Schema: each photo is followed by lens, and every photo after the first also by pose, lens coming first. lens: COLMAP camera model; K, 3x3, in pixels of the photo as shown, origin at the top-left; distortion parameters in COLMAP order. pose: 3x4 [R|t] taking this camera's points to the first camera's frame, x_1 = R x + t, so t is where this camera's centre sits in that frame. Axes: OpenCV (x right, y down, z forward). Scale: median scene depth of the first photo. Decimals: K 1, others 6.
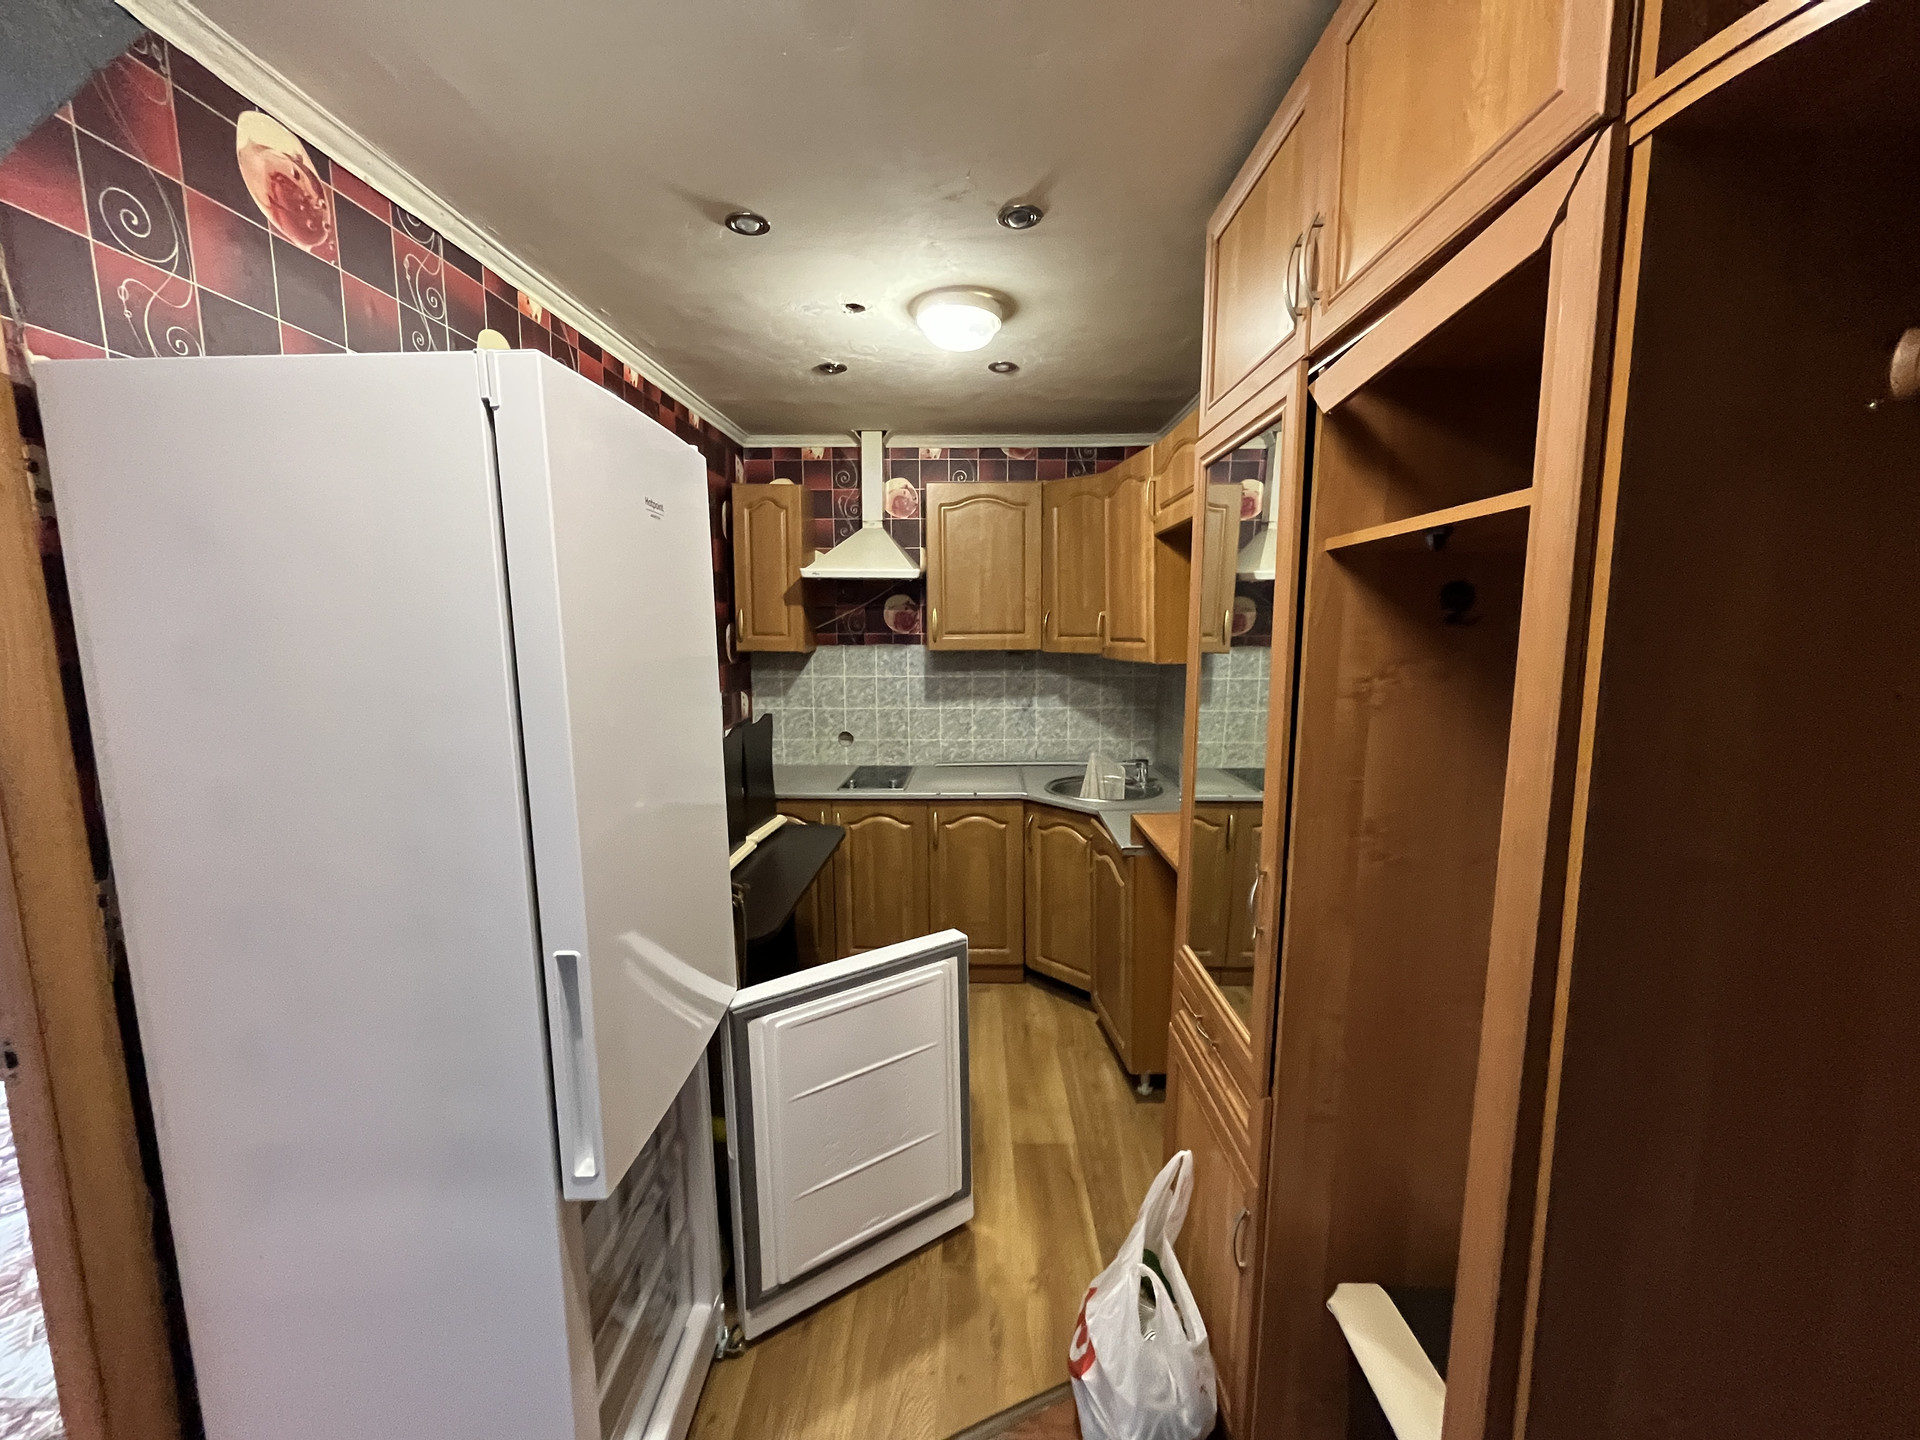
lens RADIAL K [[773.1, 0, 964.4], [0, 773.1, 720.5], [0, 0, 1]] dist [-0.014315, 0.001289]
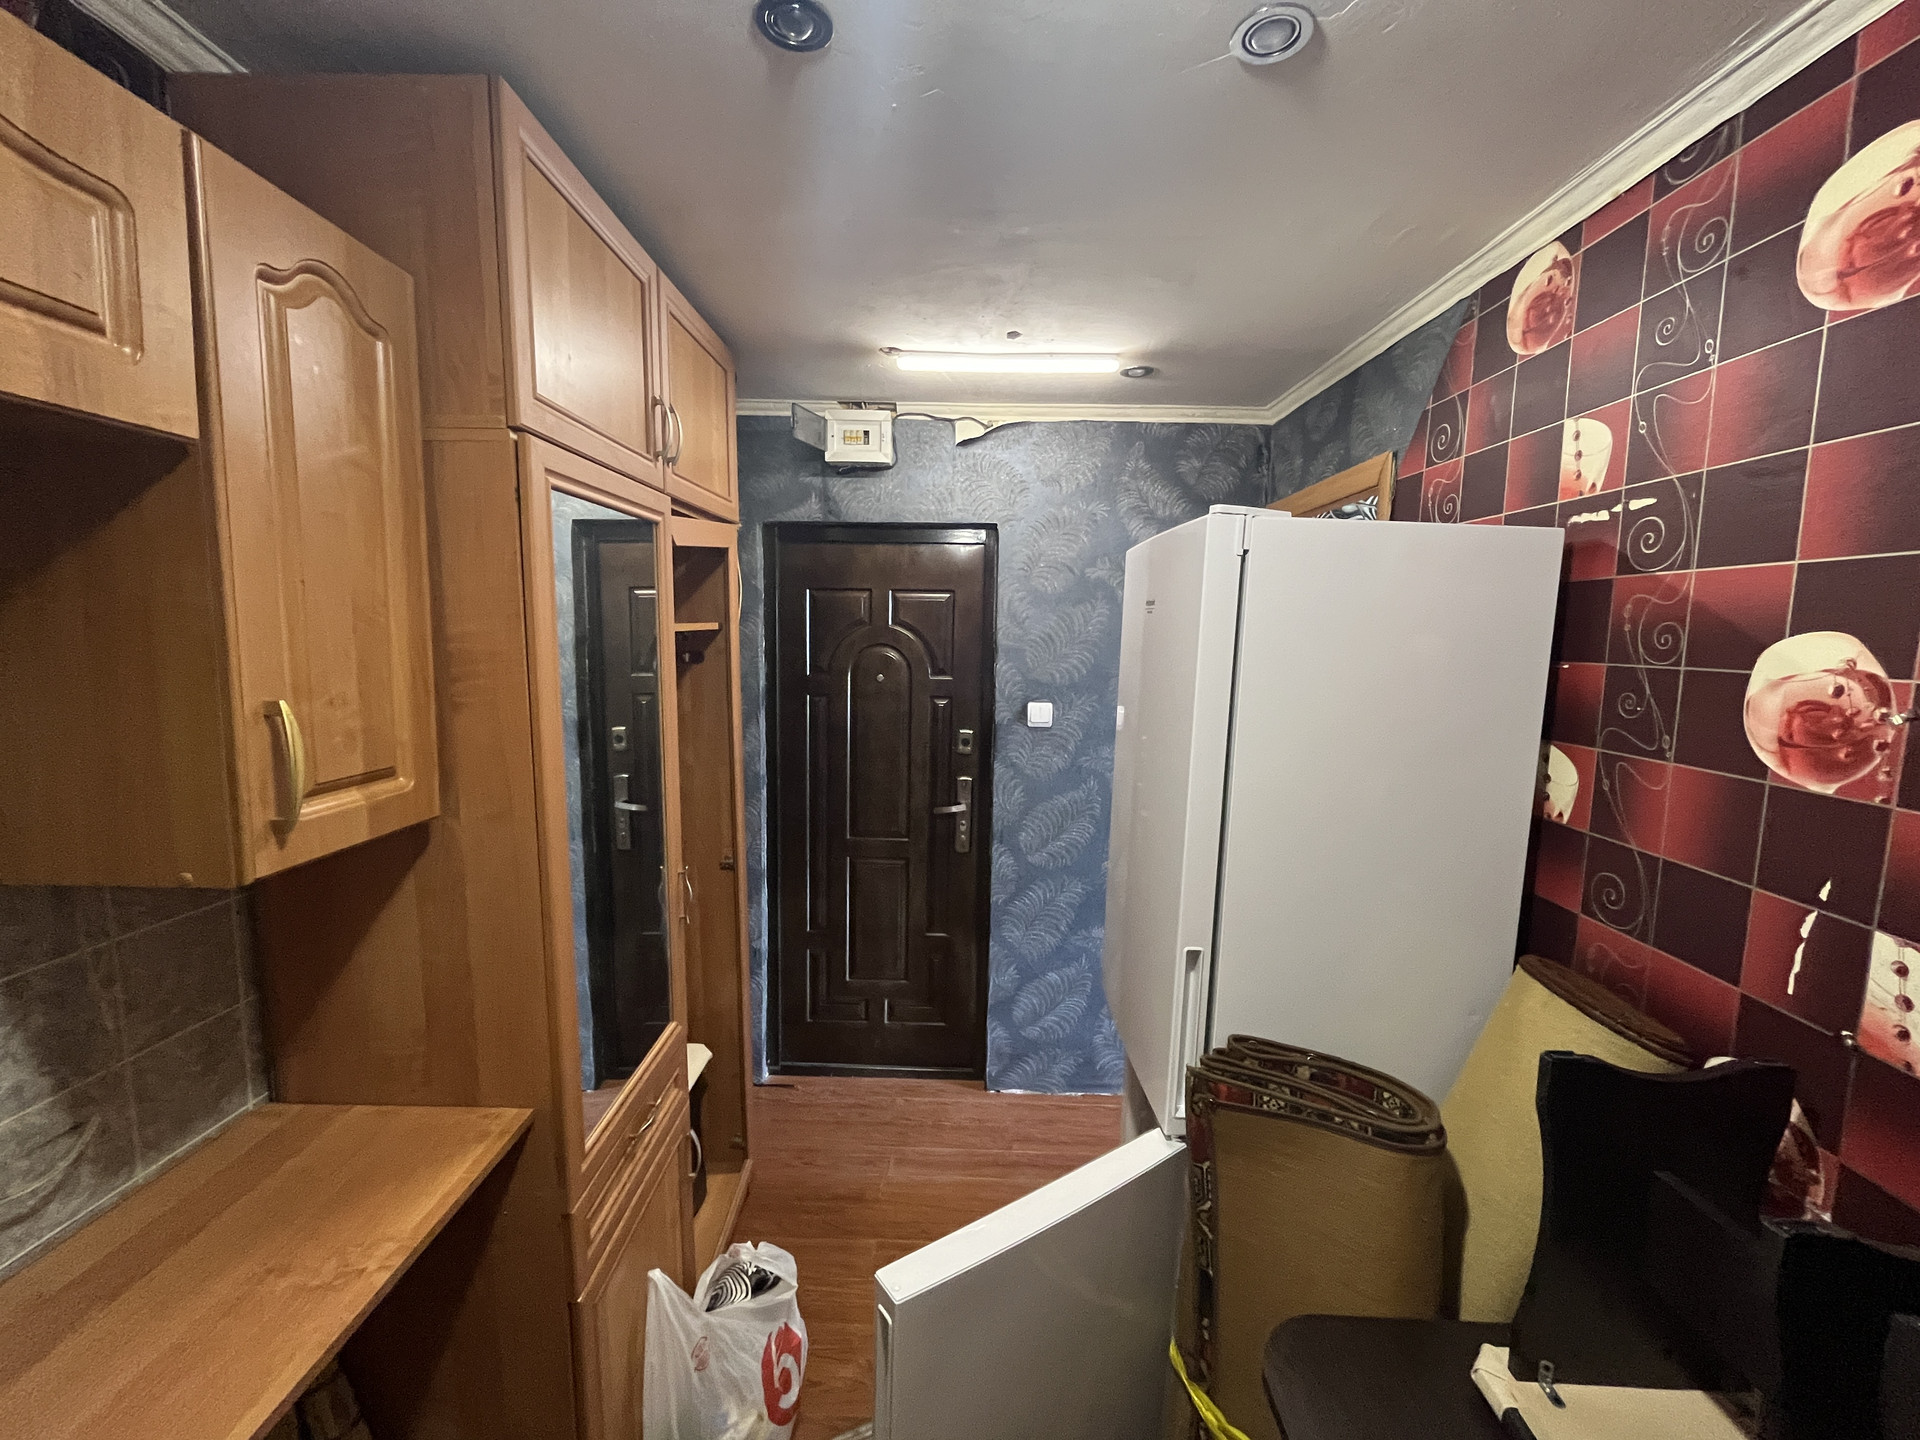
lens RADIAL K [[773.1, 0, 966.6], [0, 773.1, 709.5], [0, 0, 1]] dist [-0.014315, 0.001289]
pose [[-0.999670, -0.015626, -0.020385, -0.032563], [-0.019869, 0.973416, 0.228182, -0.172026], [0.016277, 0.228512, -0.973405, 0.994048]]
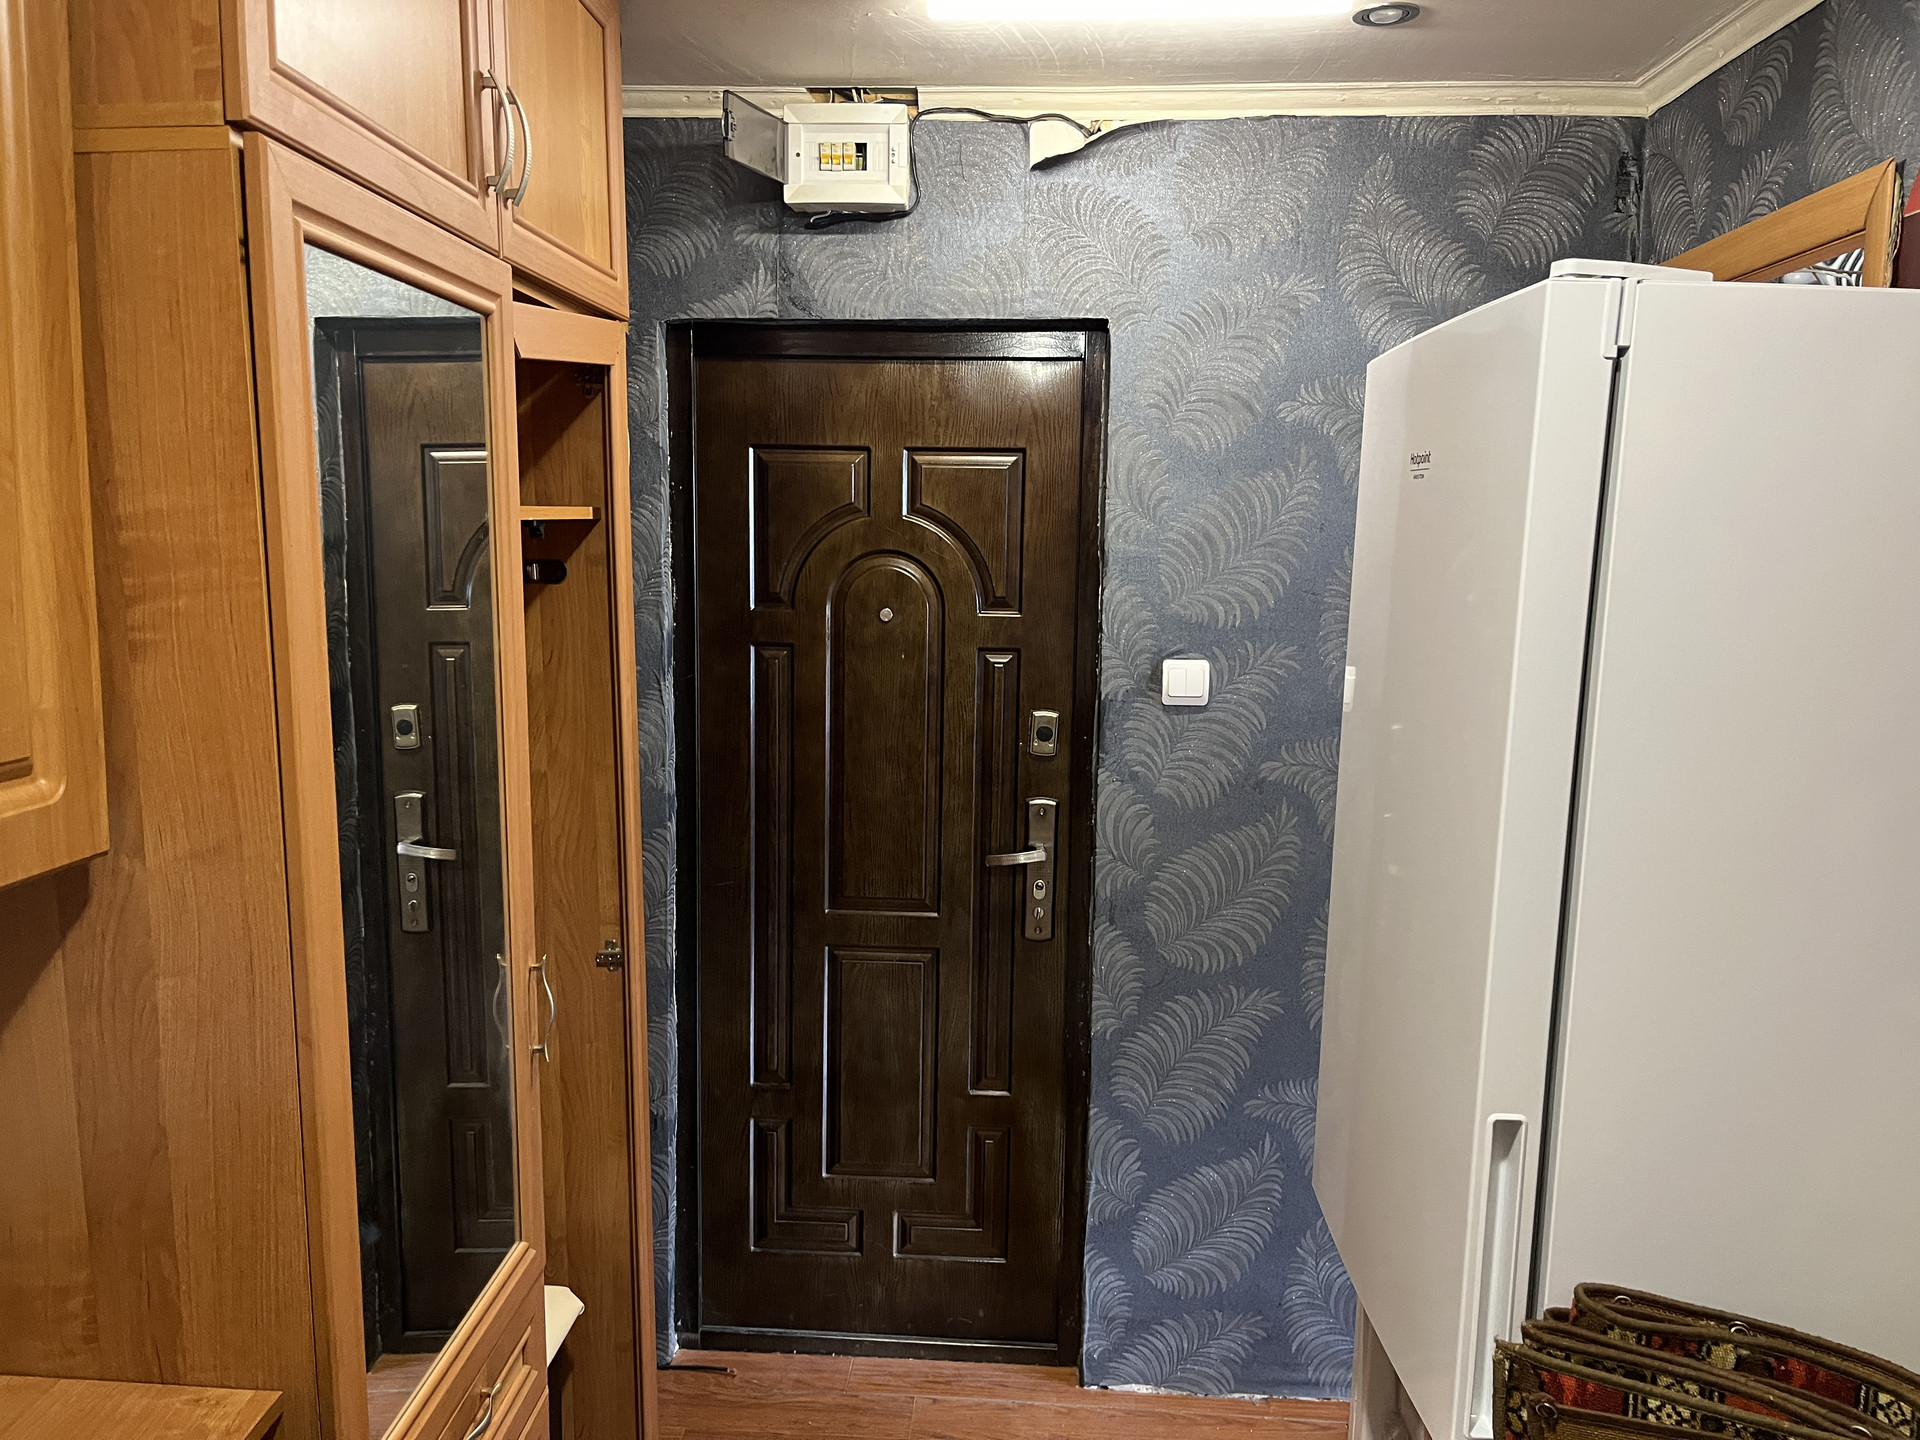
lens RADIAL K [[1437.0, 0, 954.7], [0, 1437.0, 718.9], [0, 0, 1]] dist [0.048663, -0.081586]
pose [[-0.999515, -0.016388, 0.026497, -0.023388], [-0.009195, 0.967757, 0.251719, -0.166752], [-0.029768, 0.251353, -0.967438, 0.992538]]
